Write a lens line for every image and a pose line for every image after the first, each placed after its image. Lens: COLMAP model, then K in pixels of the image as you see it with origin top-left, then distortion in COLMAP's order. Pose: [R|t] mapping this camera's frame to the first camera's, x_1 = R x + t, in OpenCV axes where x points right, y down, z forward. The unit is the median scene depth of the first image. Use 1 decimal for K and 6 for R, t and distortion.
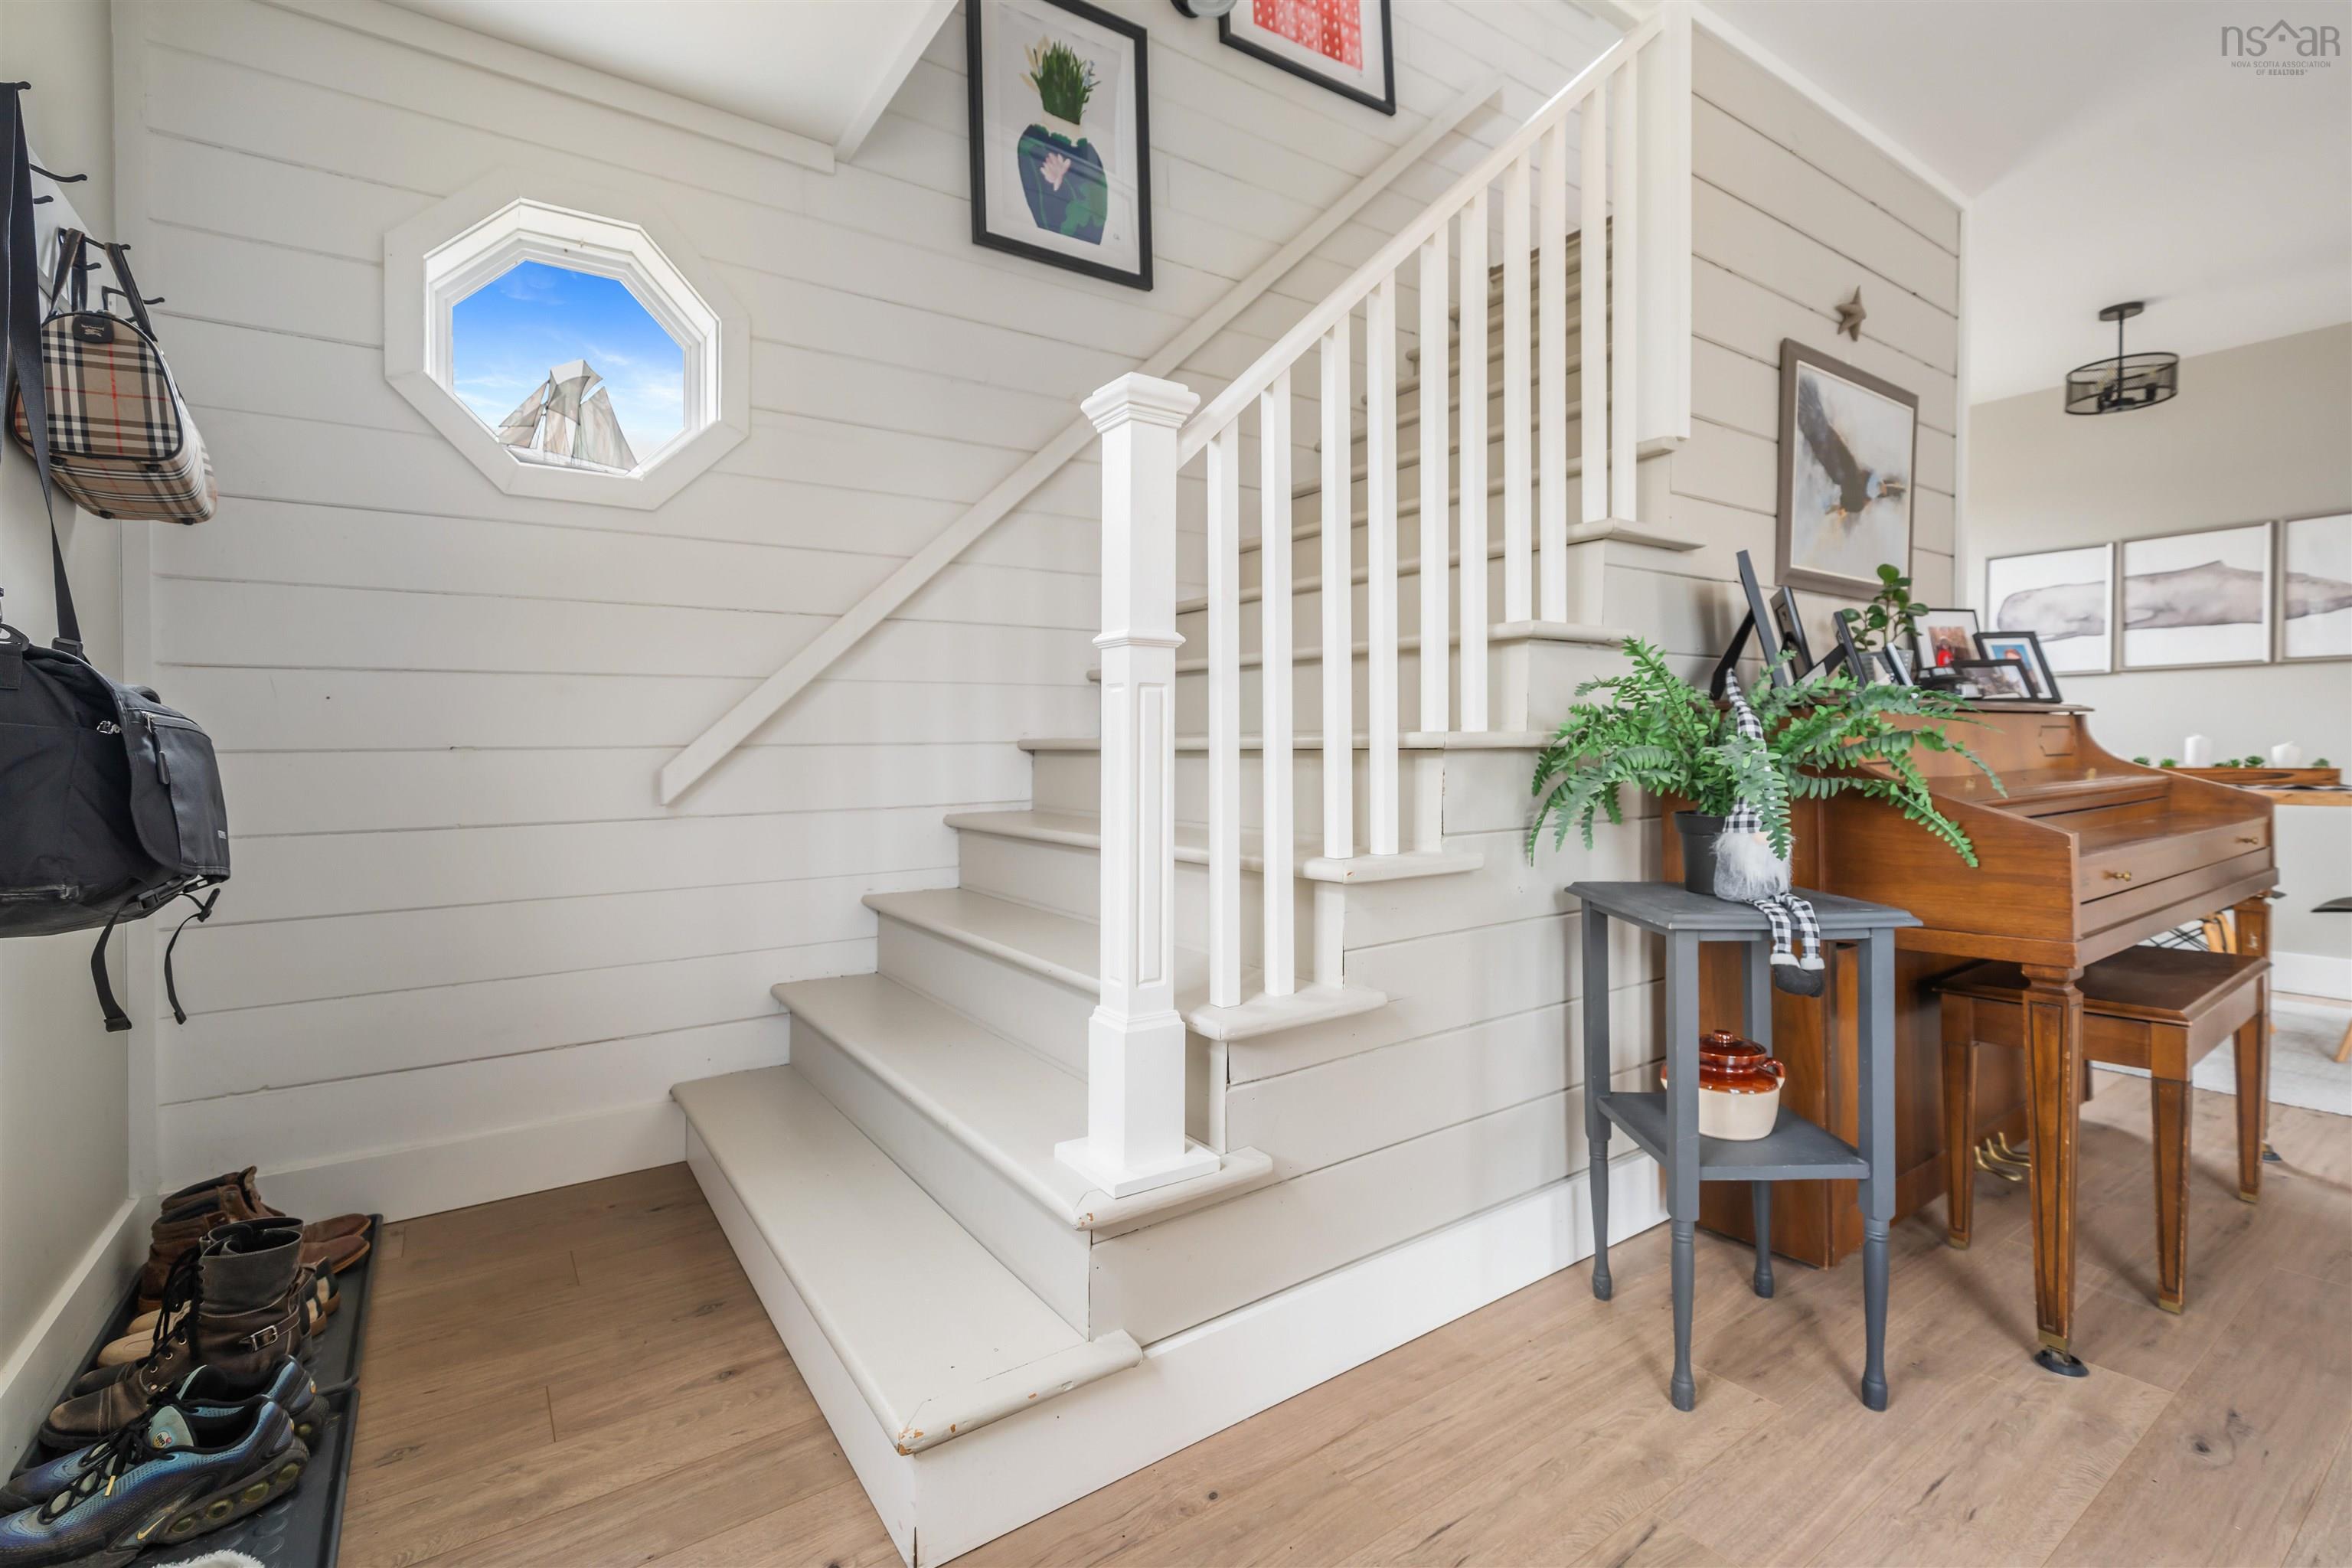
lens RADIAL K [[1043.8, 0, 1169.1], [0, 1043.8, 754.2], [0, 0, 1]] dist [0.000288, 0.000003]
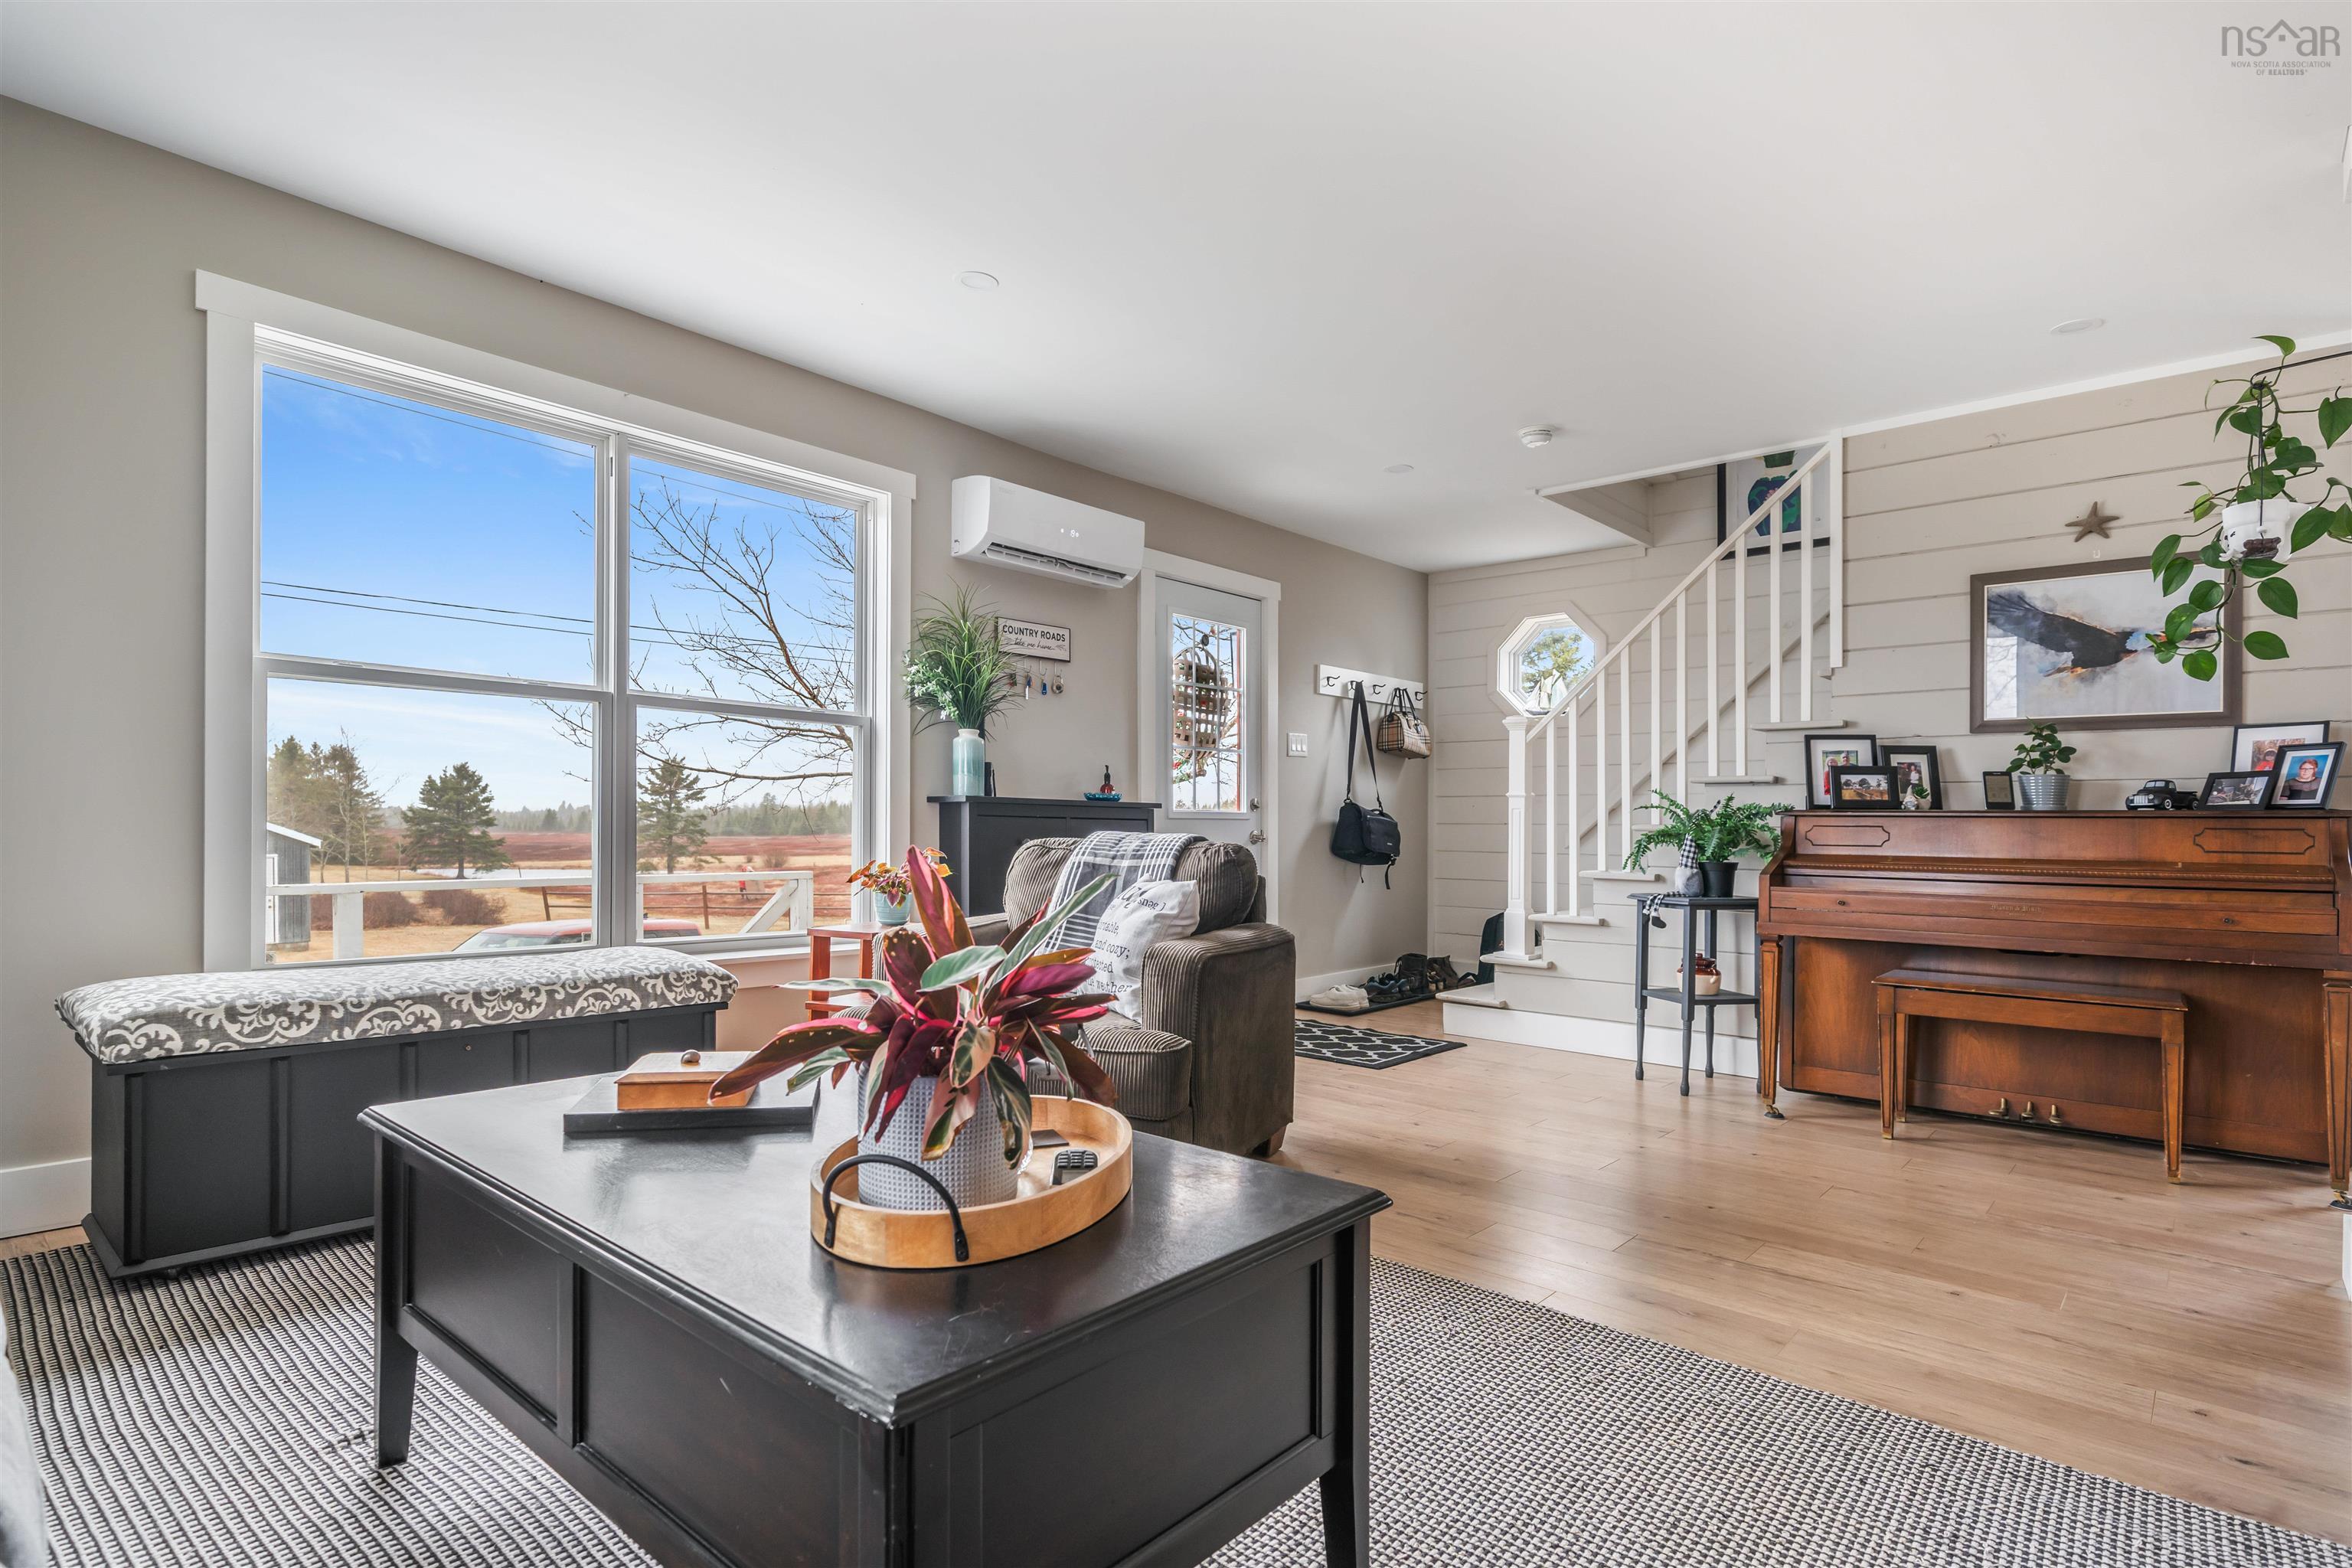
lens RADIAL K [[1194.6, 0, 1166.5], [0, 1194.6, 807.0], [0, 0, 1]] dist [0.002185, -0.000713]
pose [[0.238541, 0.003073, -0.971128, 1.764809], [-0.018156, 0.999834, -0.001296, -0.025094], [0.970963, 0.017941, 0.238557, -0.504876]]
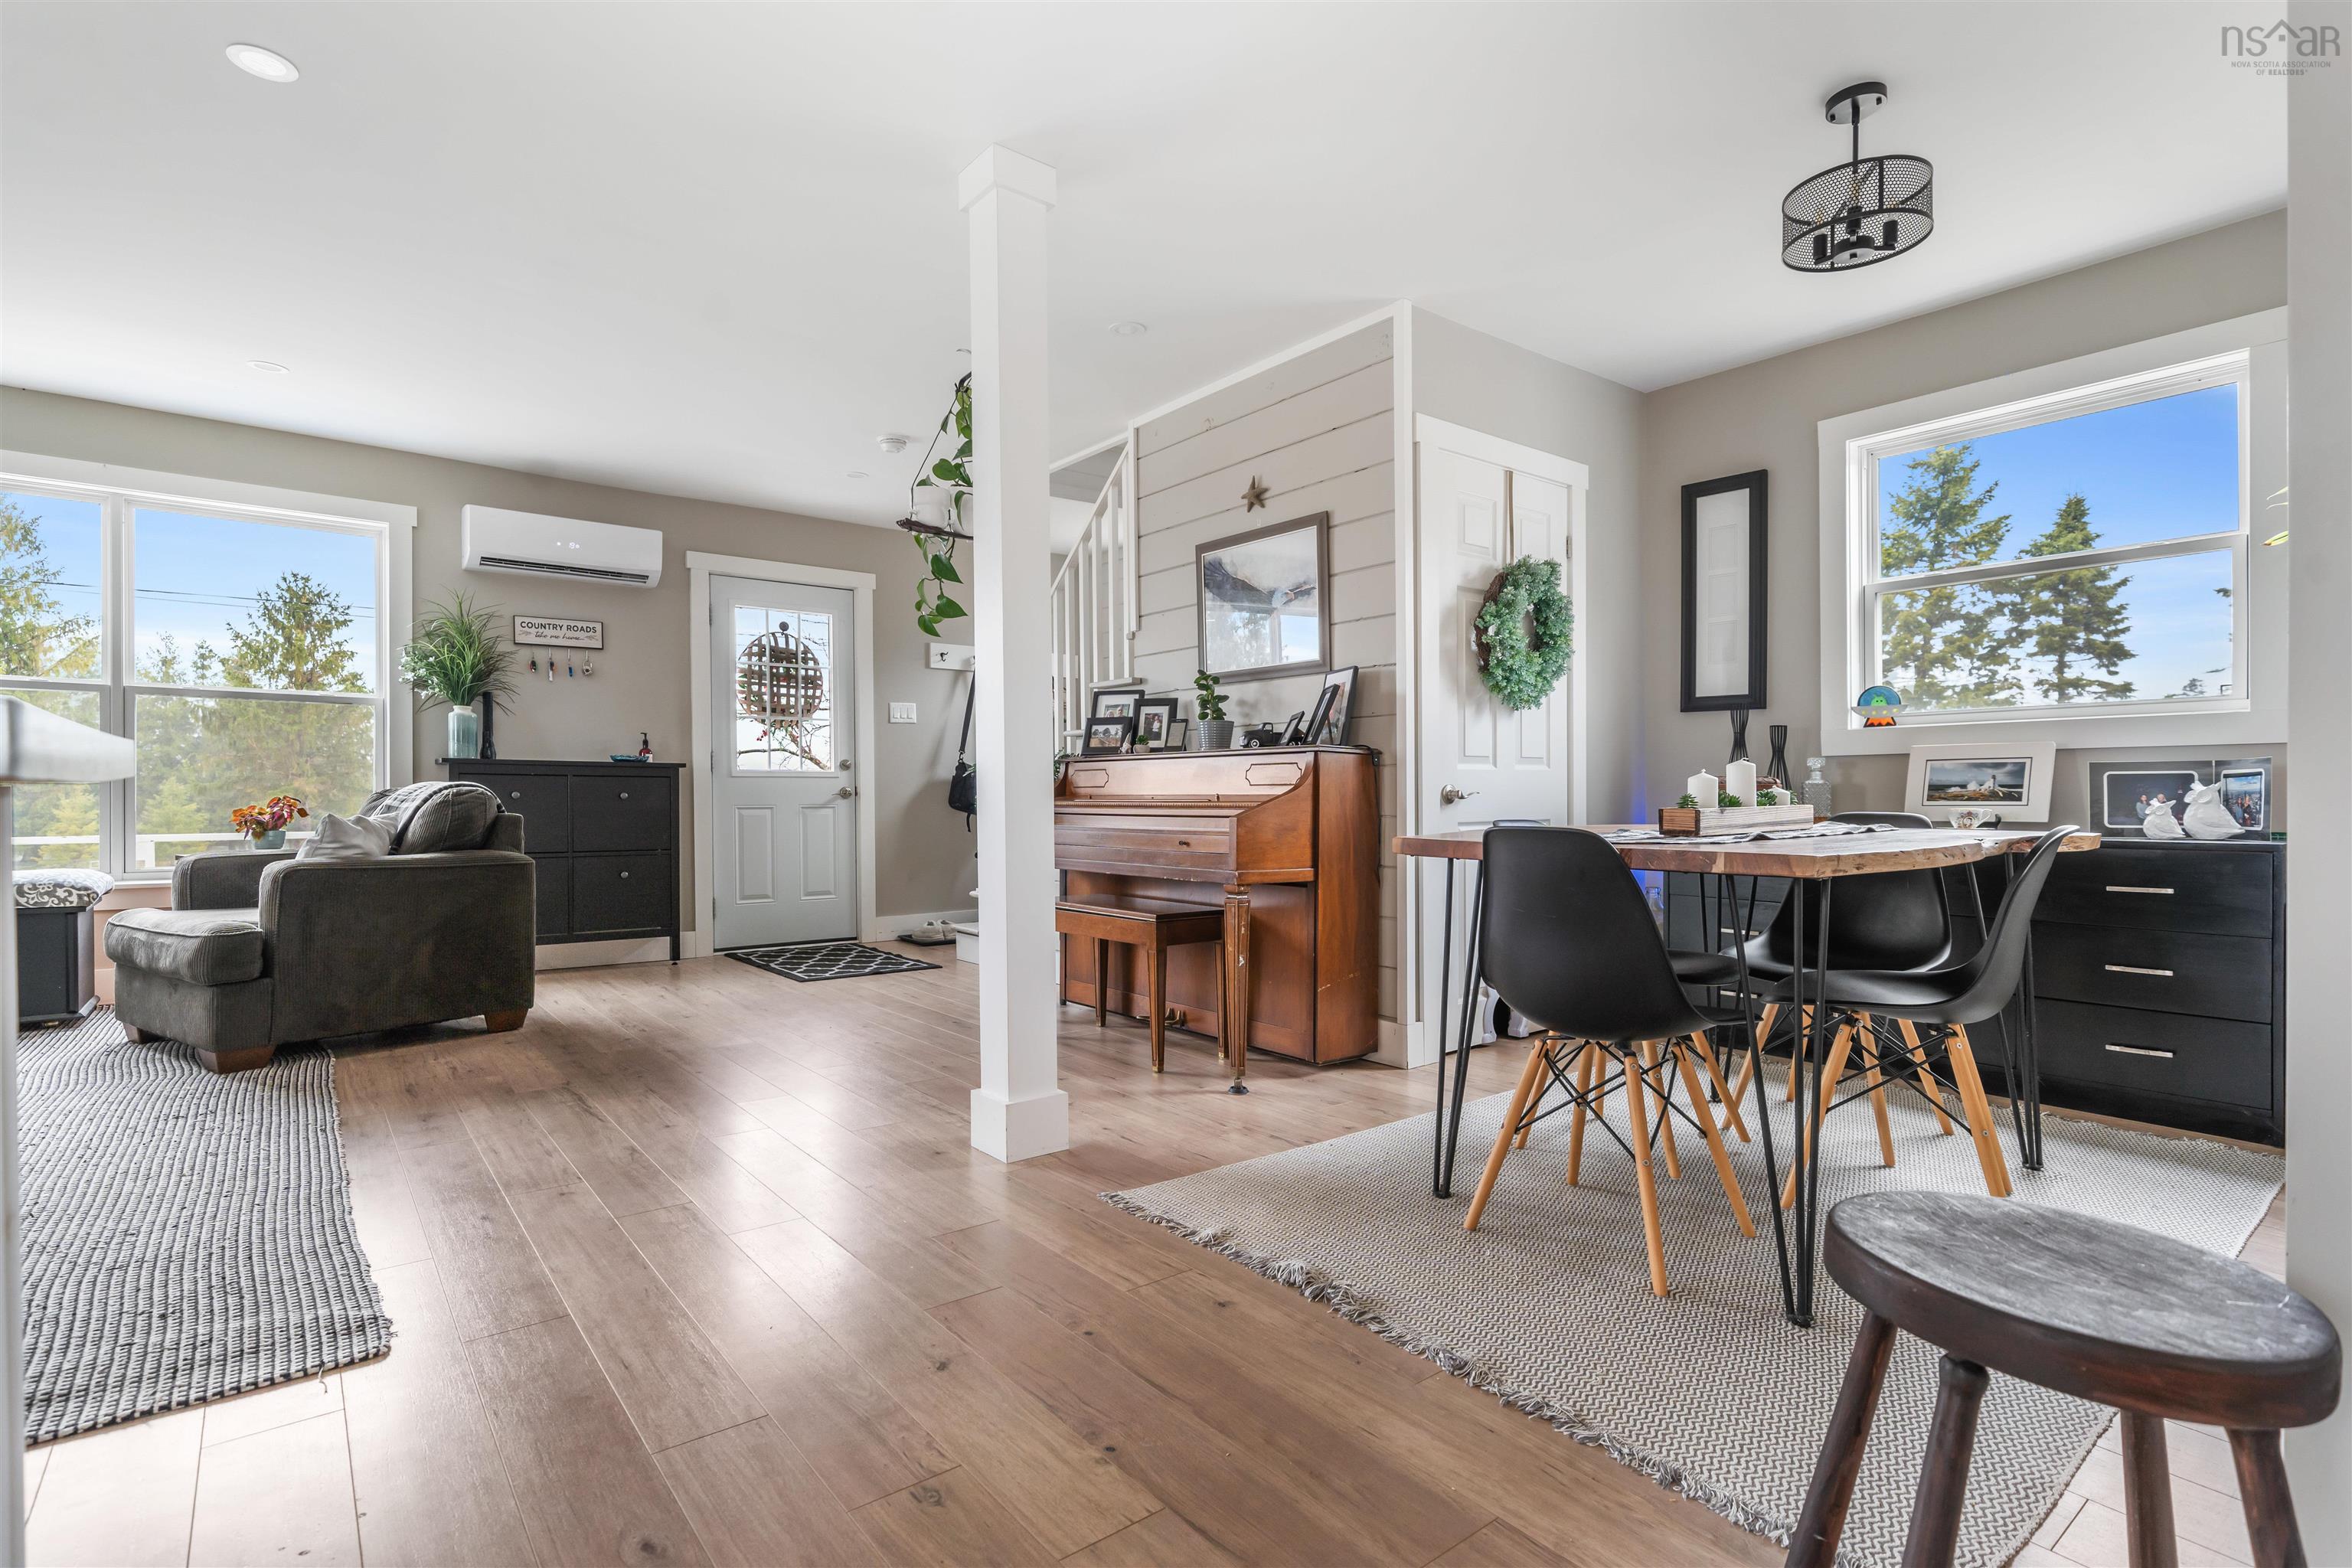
lens RADIAL K [[1123.0, 0, 1169.7], [0, 1123.0, 795.3], [0, 0, 1]] dist [0.001366, 0.000014]
pose [[0.069896, 0.014021, -0.997456, 2.143040], [-0.003439, 0.999899, 0.013814, -0.004486], [0.997548, 0.002465, 0.069937, 0.715286]]
